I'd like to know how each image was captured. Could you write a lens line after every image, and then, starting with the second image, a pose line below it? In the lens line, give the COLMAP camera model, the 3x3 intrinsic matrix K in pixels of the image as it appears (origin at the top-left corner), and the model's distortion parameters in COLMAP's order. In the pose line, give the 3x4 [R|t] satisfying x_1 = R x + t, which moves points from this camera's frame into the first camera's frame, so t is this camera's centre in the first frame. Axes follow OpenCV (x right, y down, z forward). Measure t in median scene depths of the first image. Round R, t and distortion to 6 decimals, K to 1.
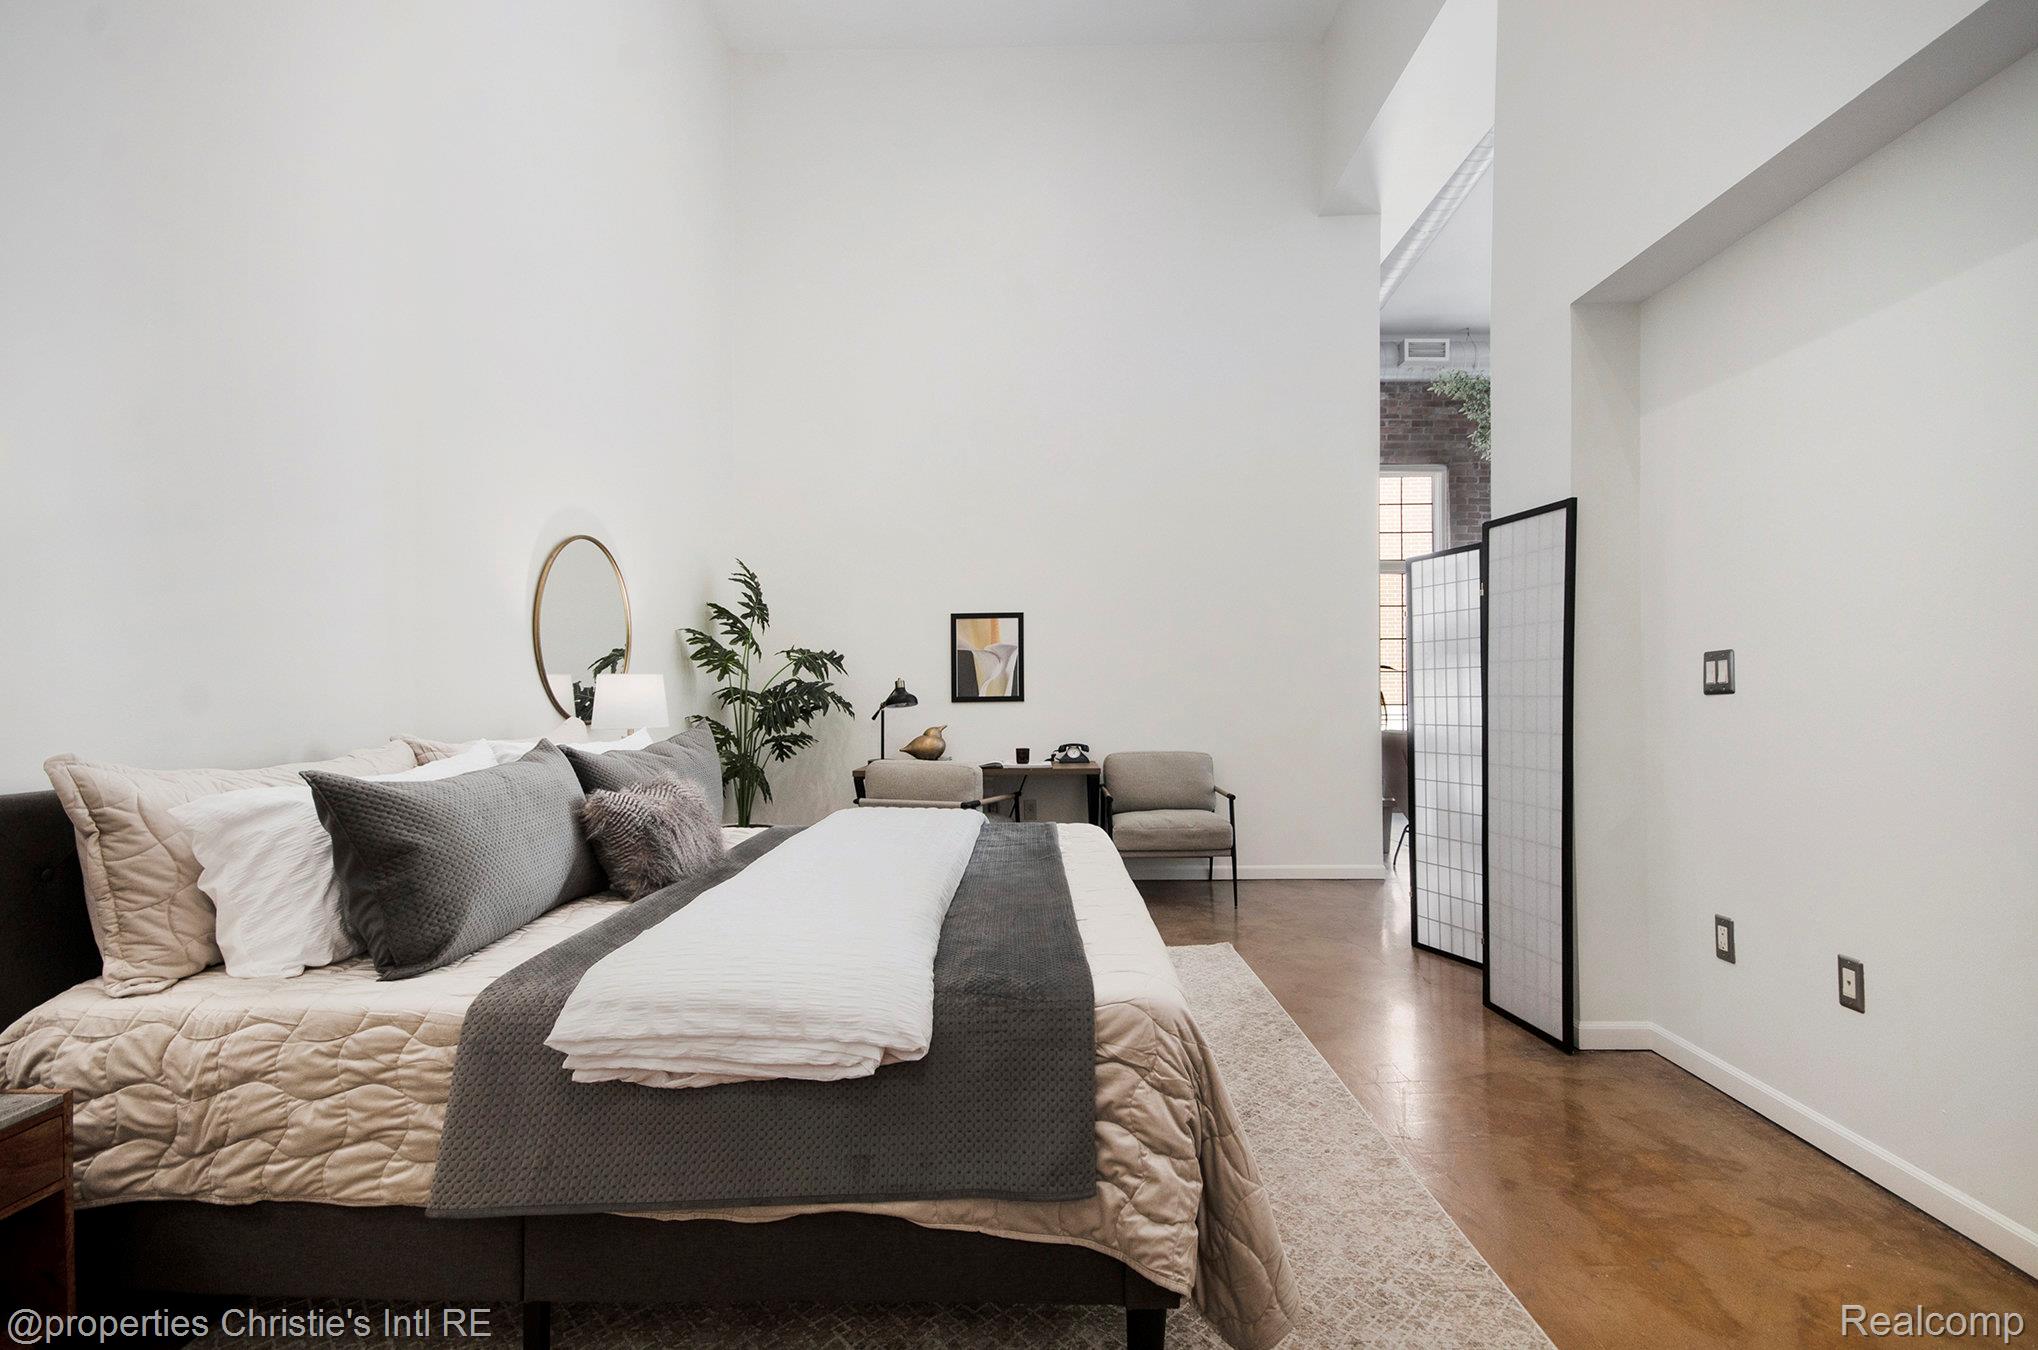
lens RADIAL K [[916.8, 0, 1005.1], [0, 916.8, 682.3], [0, 0, 1]] dist [0.009977, -0.009508]
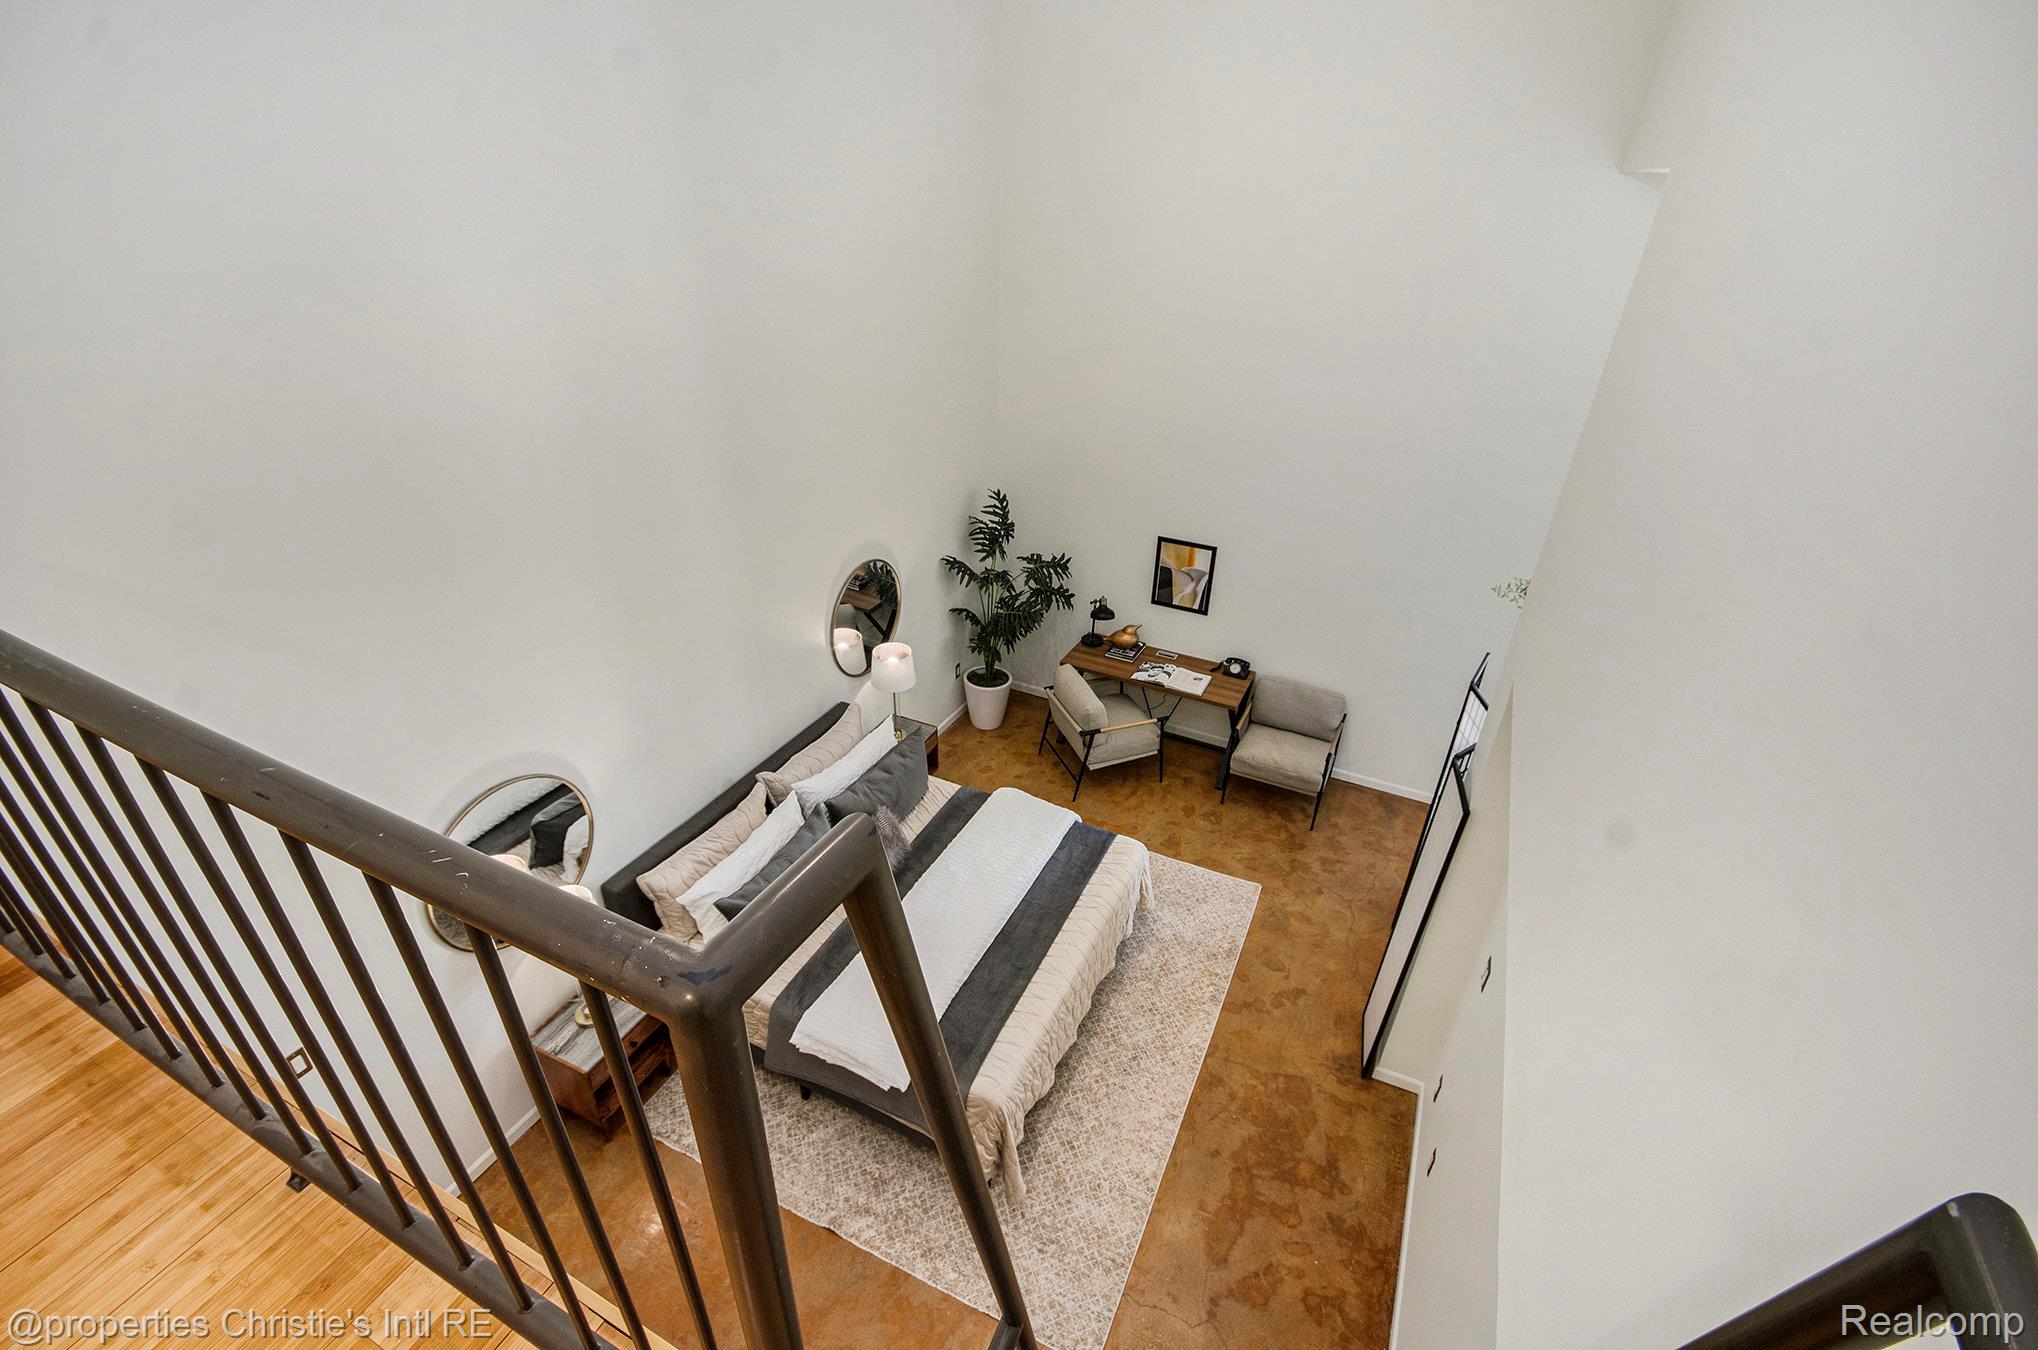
lens RADIAL K [[916.8, 0, 1008.1], [0, 916.8, 687.0], [0, 0, 1]] dist [0.009977, -0.009508]
pose [[0.911304, 0.230556, -0.341129, 0.219456], [-0.021917, 0.854507, 0.518978, -0.531006], [0.411151, -0.465470, 0.783768, -0.122409]]
